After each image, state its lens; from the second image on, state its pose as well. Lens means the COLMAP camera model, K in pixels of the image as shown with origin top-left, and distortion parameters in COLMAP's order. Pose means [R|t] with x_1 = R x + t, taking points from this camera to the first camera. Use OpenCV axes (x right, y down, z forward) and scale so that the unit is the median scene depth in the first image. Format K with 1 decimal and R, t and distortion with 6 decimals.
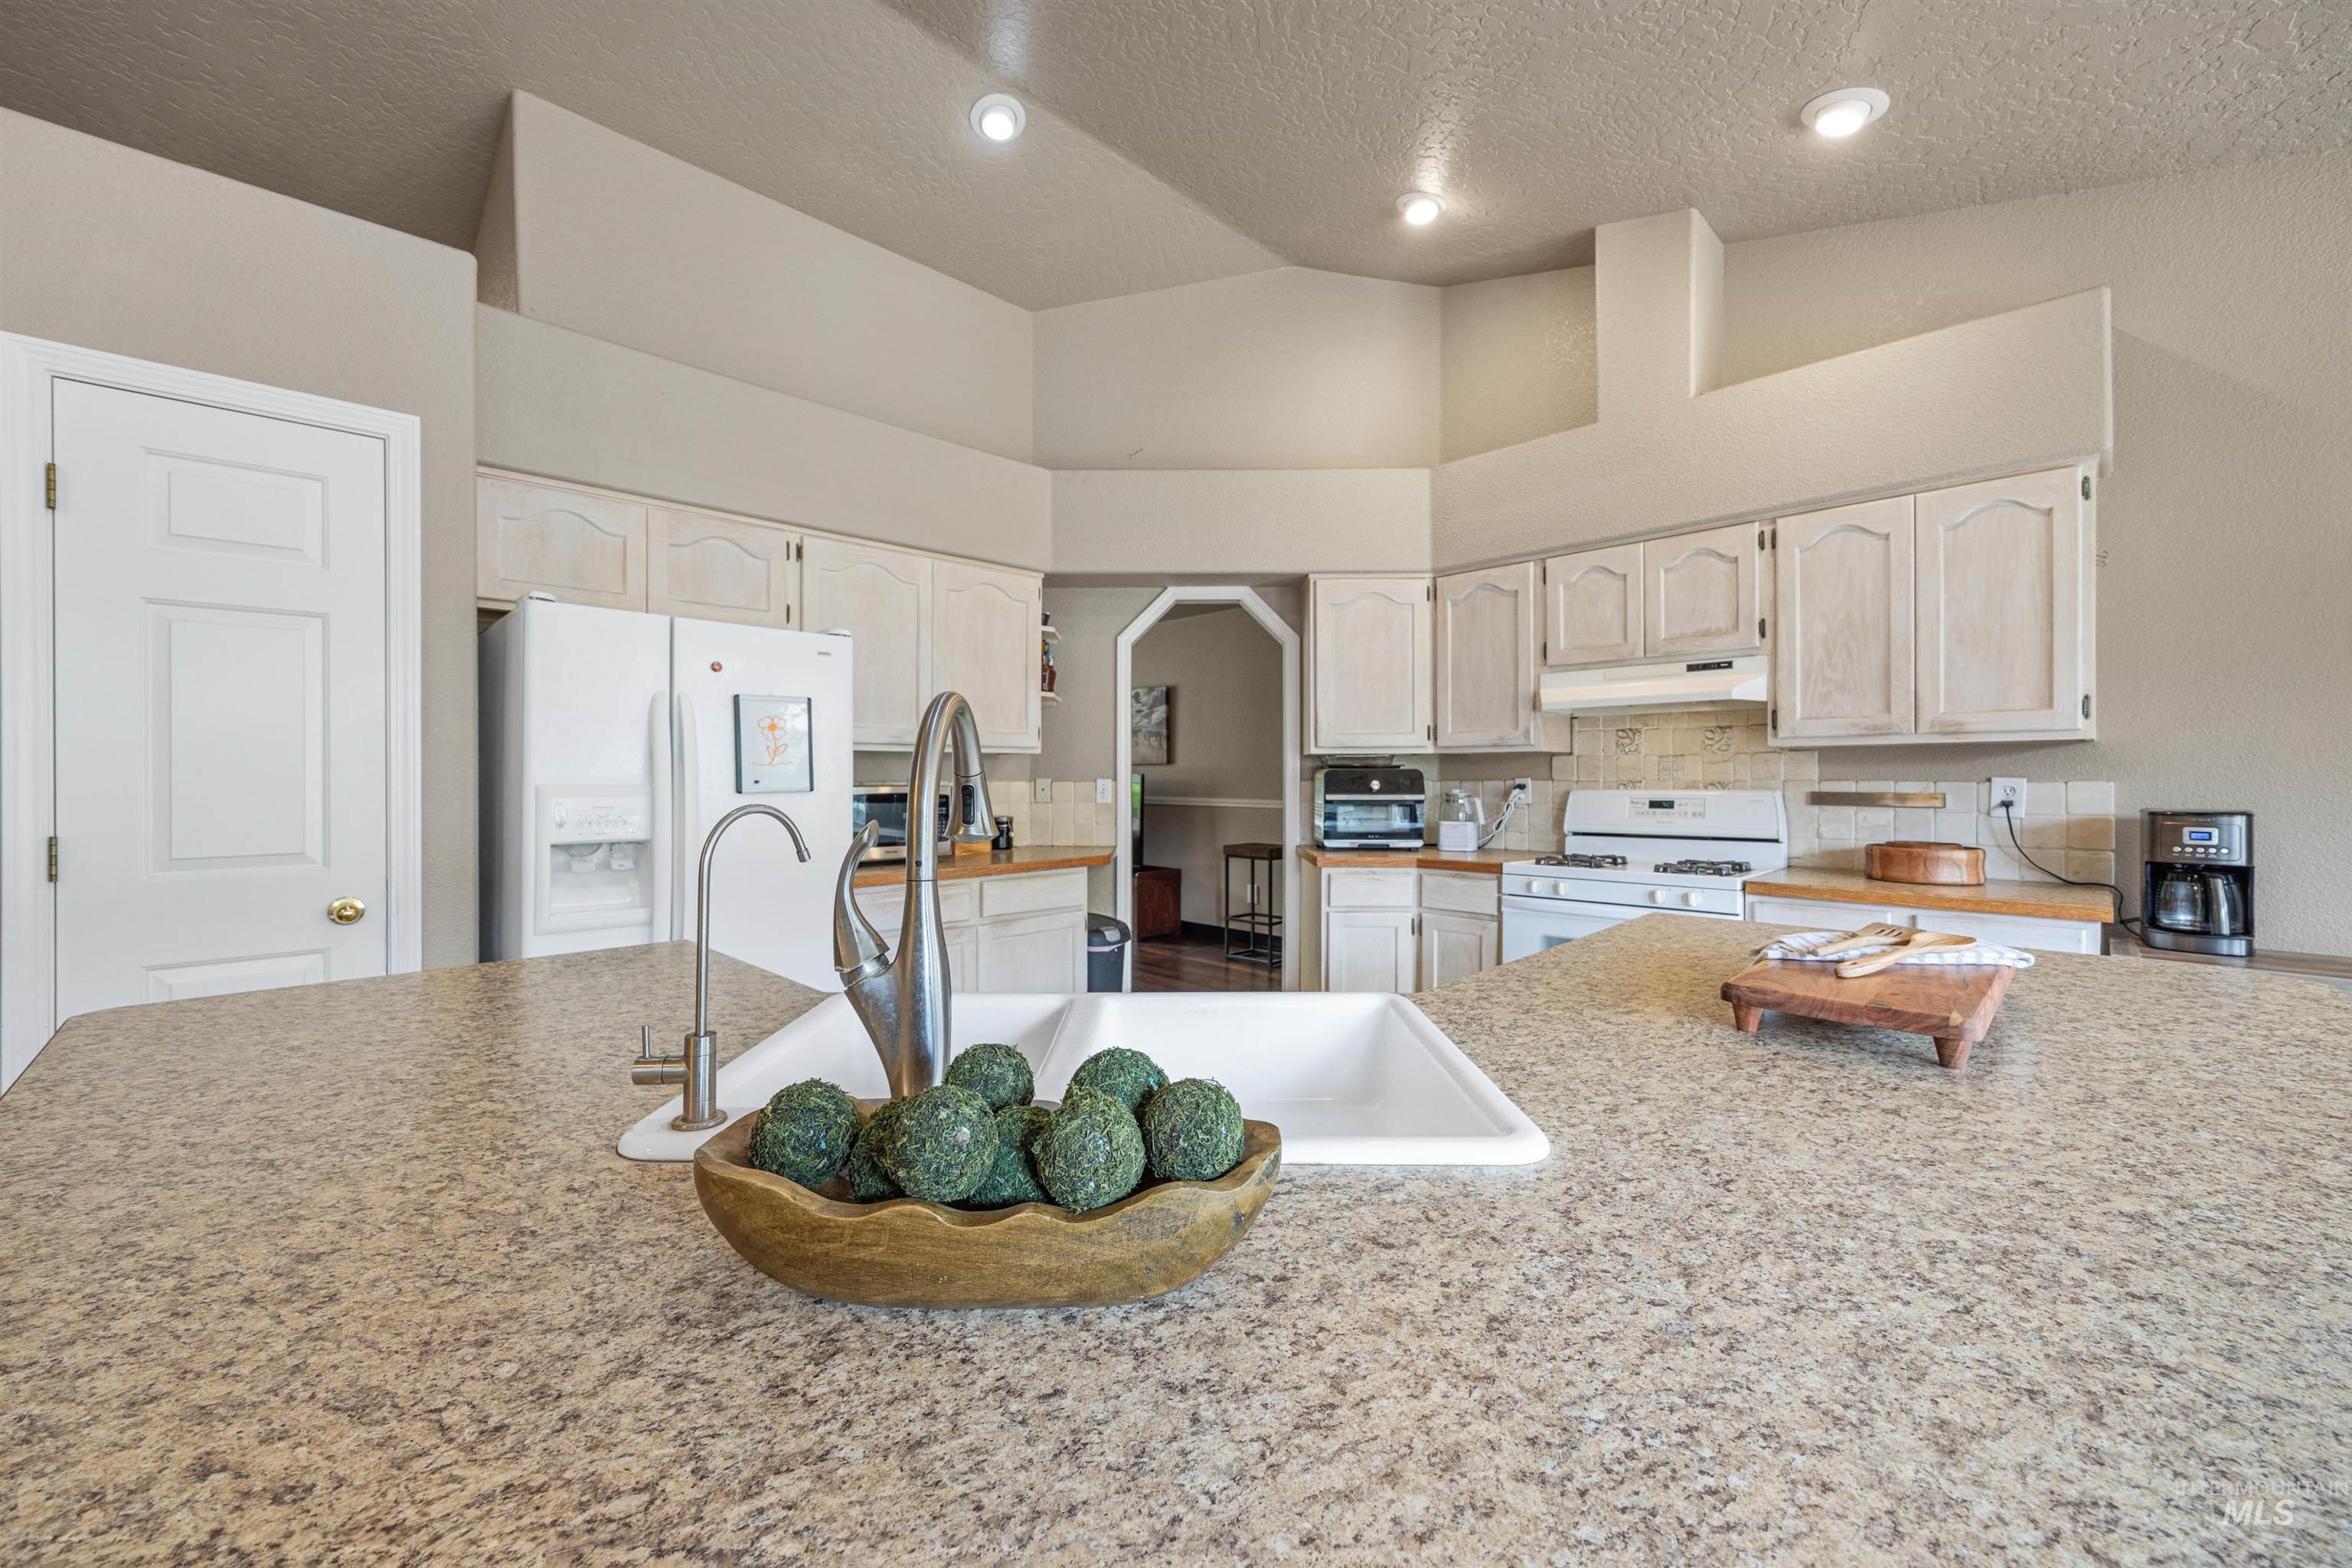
lens RADIAL K [[909.8, 0, 1164.8], [0, 909.8, 778.3], [0, 0, 1]] dist [-0.001603, -0.000107]
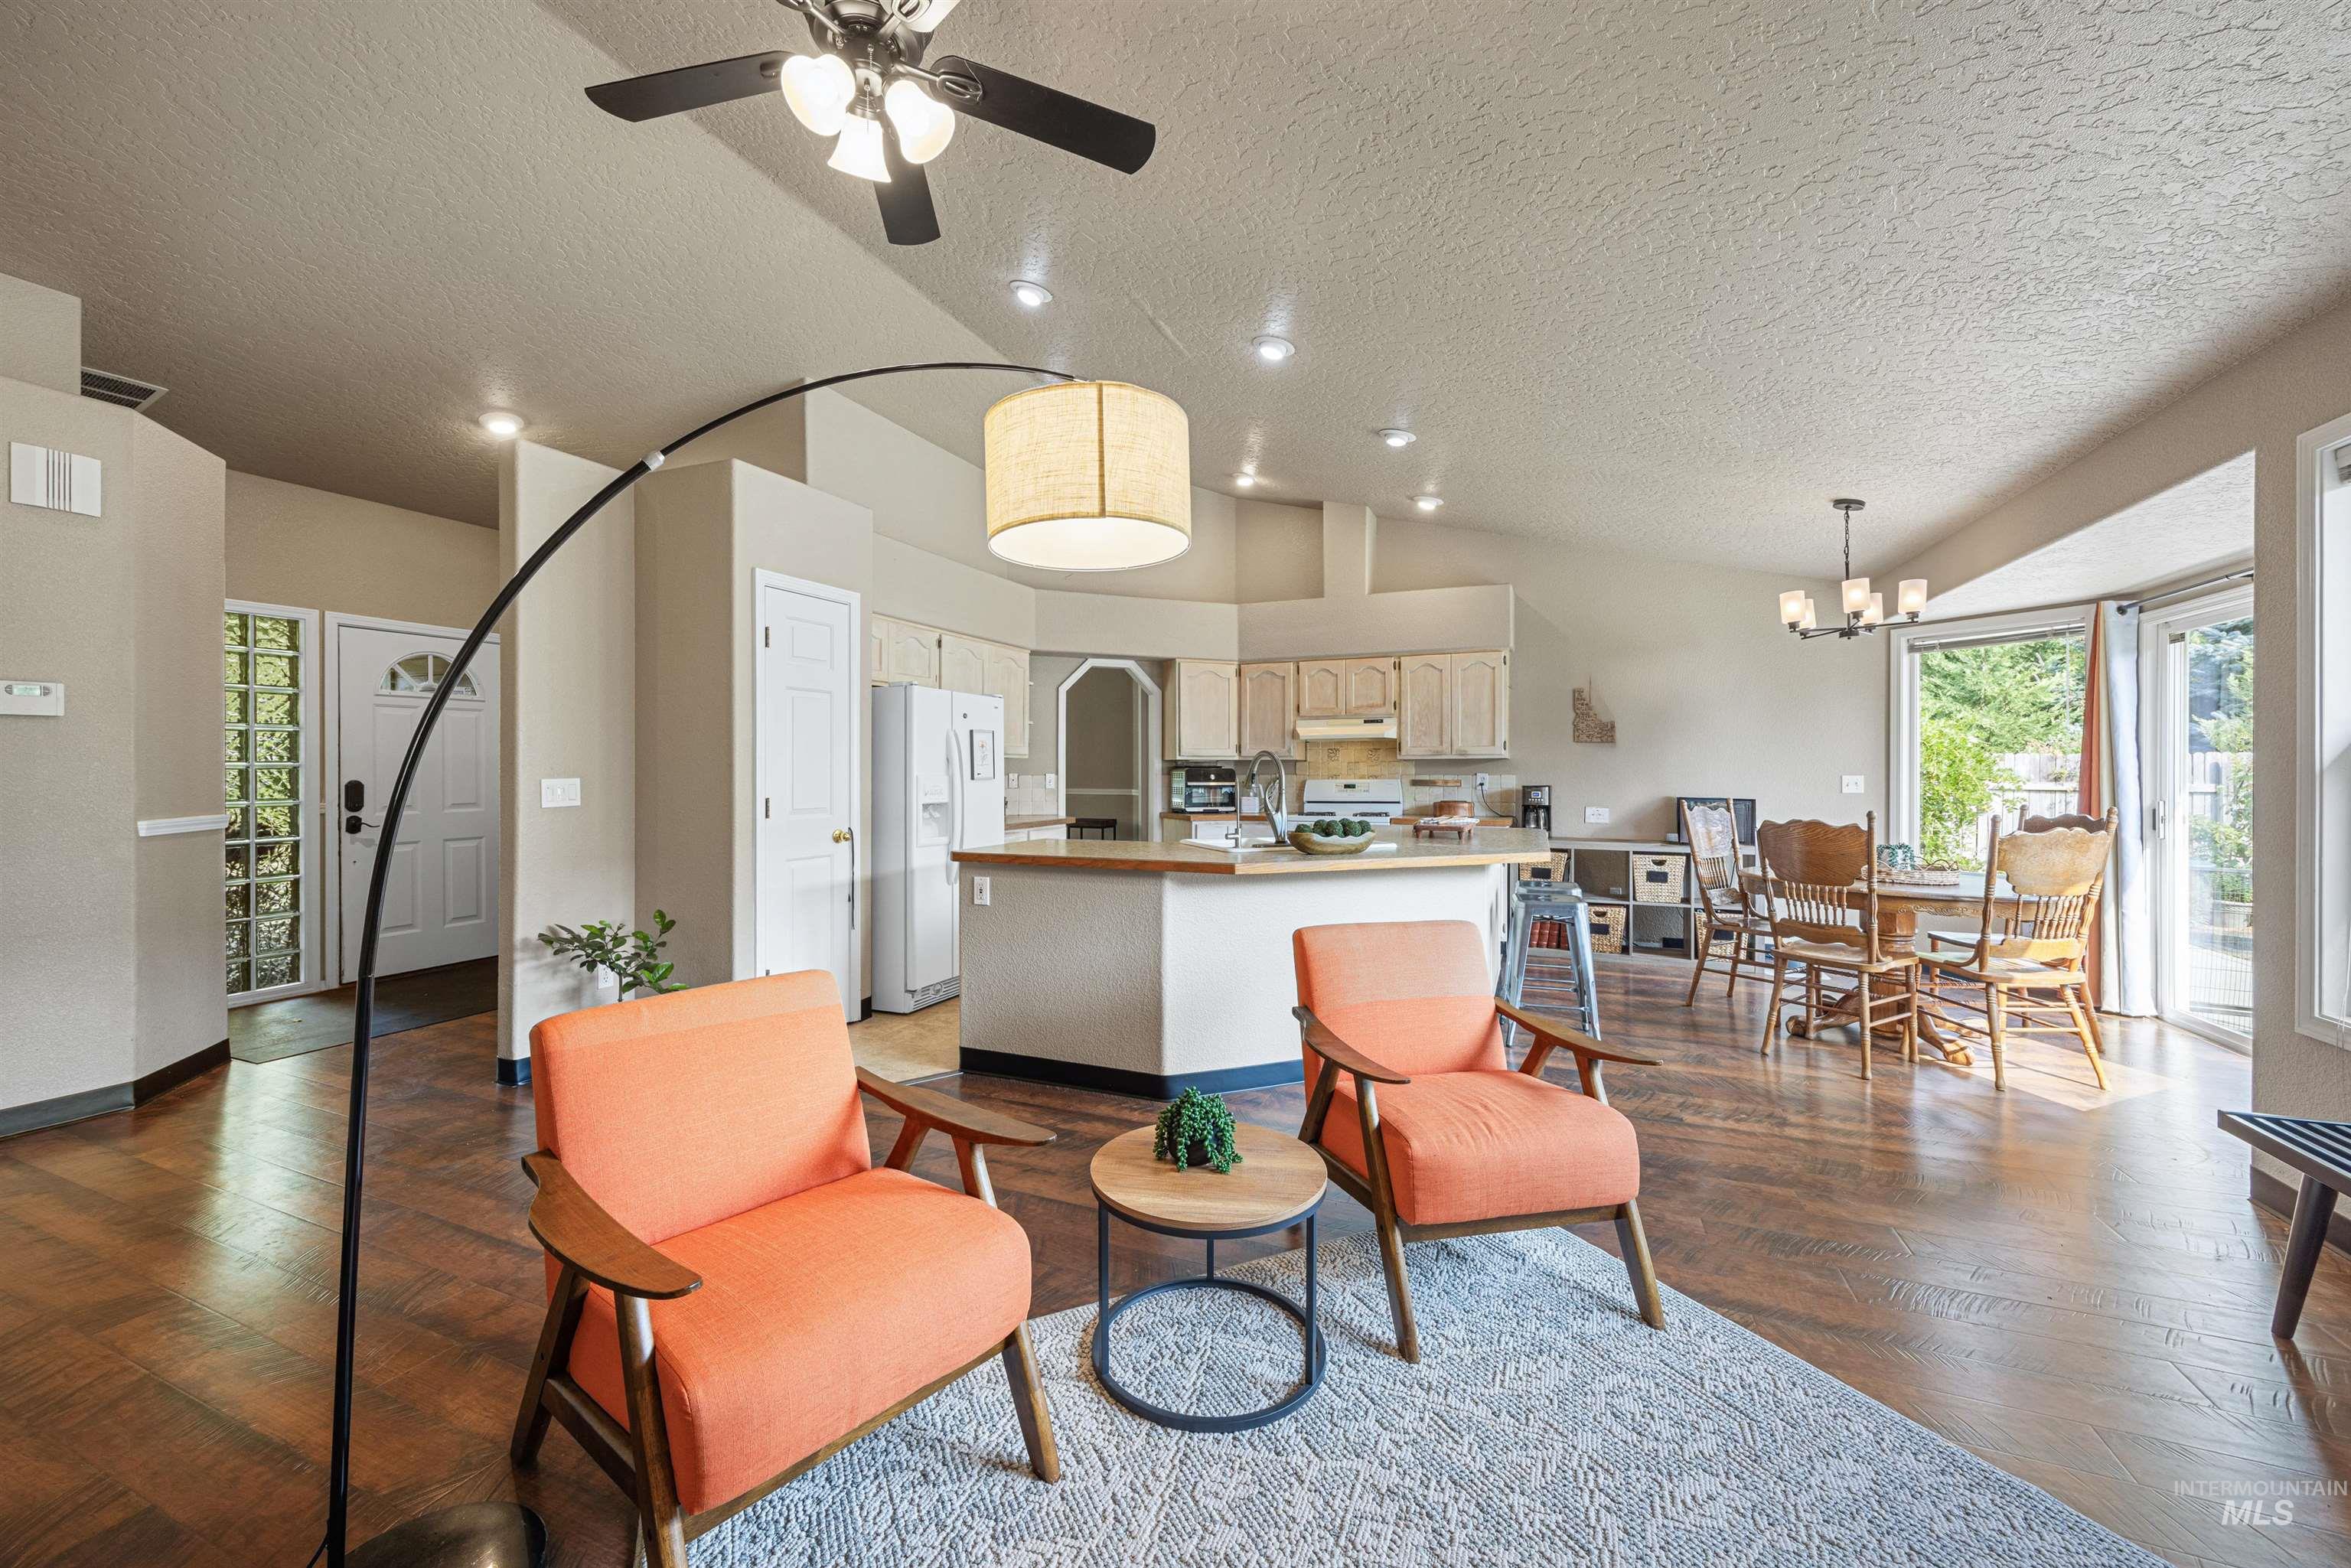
lens RADIAL K [[916.3, 0, 1166.6], [0, 916.3, 769.1], [0, 0, 1]] dist [0.000312, 0.000115]
pose [[0.922061, 0.003715, 0.387027, -0.641762], [-0.000933, 0.999972, -0.007375, 0.005707], [-0.387044, 0.006439, 0.922039, -0.751045]]
